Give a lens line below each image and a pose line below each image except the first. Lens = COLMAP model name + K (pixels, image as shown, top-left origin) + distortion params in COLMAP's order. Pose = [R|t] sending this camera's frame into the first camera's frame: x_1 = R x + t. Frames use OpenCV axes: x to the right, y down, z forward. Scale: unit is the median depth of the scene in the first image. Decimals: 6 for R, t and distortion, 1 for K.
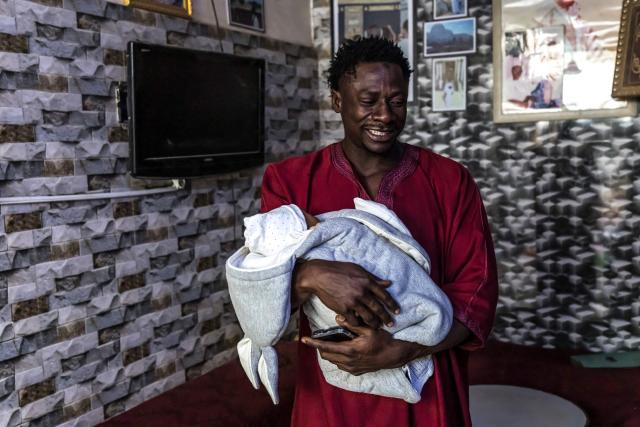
lens RADIAL K [[679.7, 0, 339.8], [0, 679.7, 158.8], [0, 0, 1]] dist [-0.001437, 0.004817]
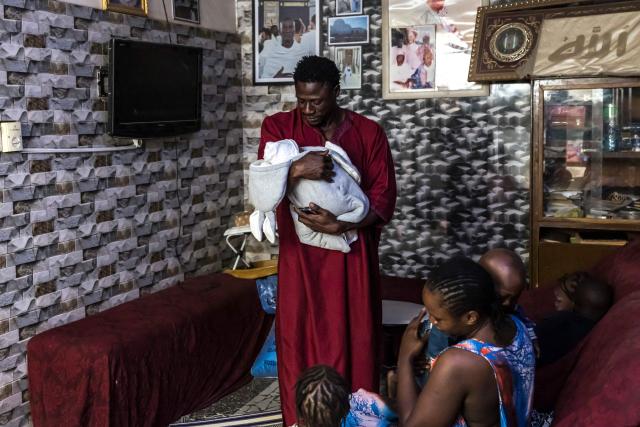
lens RADIAL K [[679.7, 0, 339.8], [0, 679.7, 158.8], [0, 0, 1]] dist [-0.001437, 0.004817]
pose [[0.991938, 0.004085, 0.126657, -0.013176], [-0.009253, 0.999147, 0.040245, 0.008208], [-0.126385, -0.041093, 0.991130, -0.280453]]
